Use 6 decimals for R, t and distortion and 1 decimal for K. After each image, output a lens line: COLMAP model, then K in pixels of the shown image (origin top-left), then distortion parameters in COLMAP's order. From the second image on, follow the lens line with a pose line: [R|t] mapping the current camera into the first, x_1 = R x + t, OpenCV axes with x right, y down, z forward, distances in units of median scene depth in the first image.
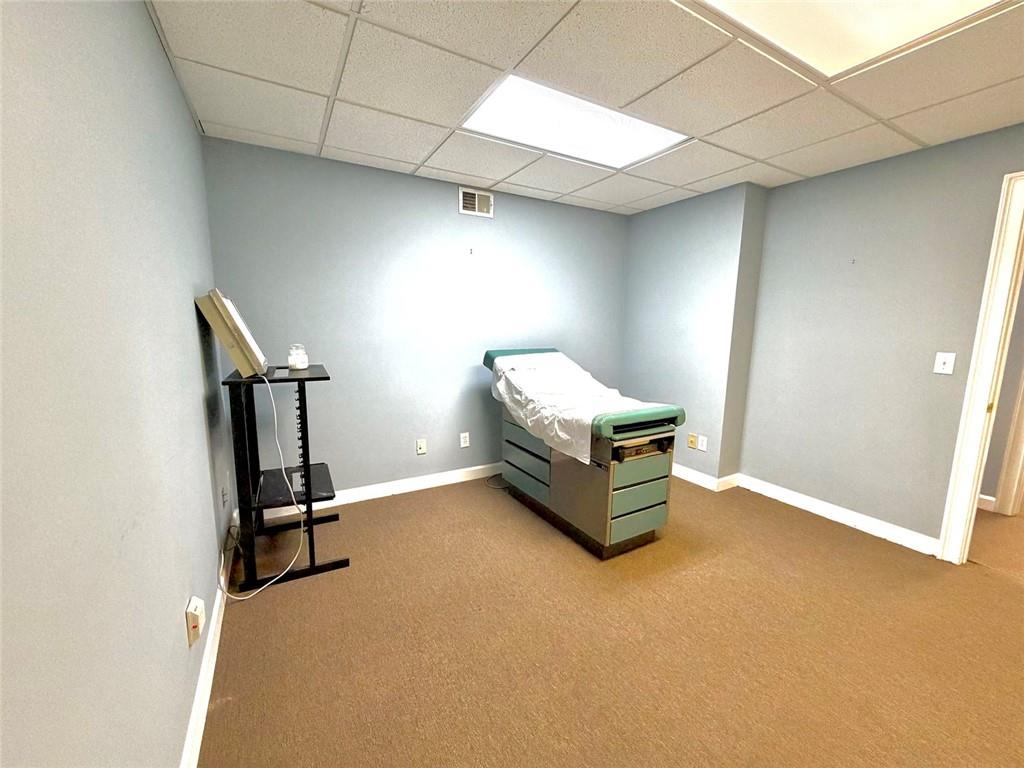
lens RADIAL K [[412.6, 0, 514.6], [0, 412.6, 384.3], [0, 0, 1]] dist [0.002221, 0.000785]
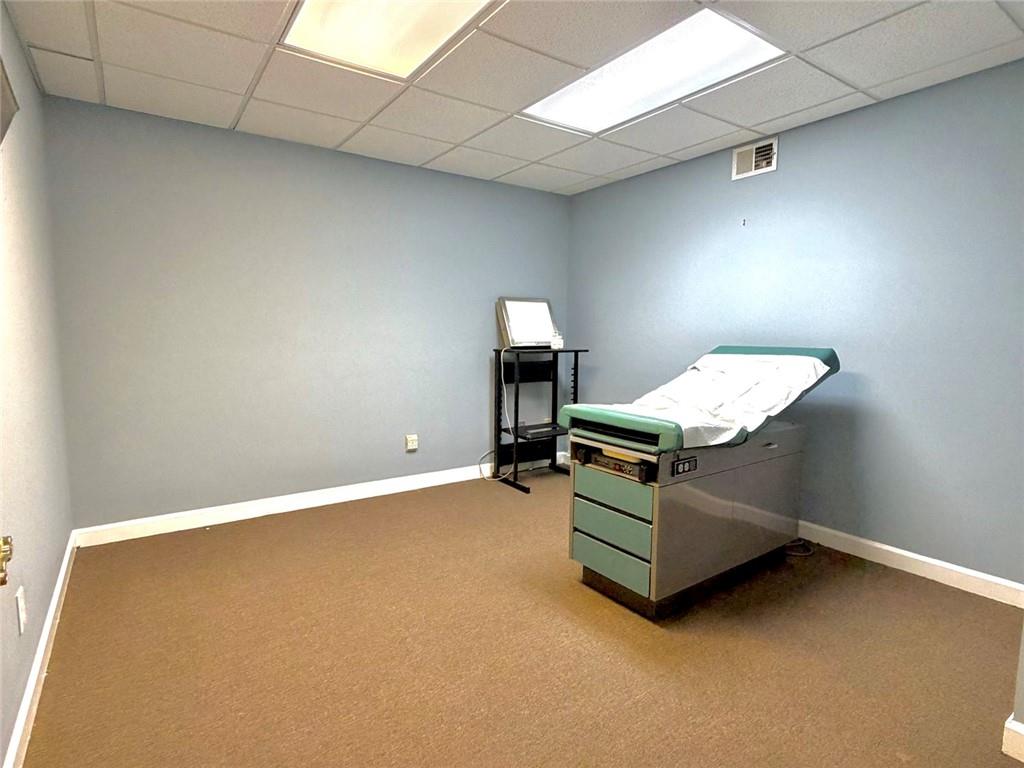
lens RADIAL K [[535.8, 0, 506.7], [0, 535.8, 382.1], [0, 0, 1]] dist [0.000670, 0.000098]
pose [[0.077341, 0.092272, -0.992726, 1.229095], [-0.152411, 0.985099, 0.079690, -0.039906], [0.985286, 0.145139, 0.090251, 0.666671]]
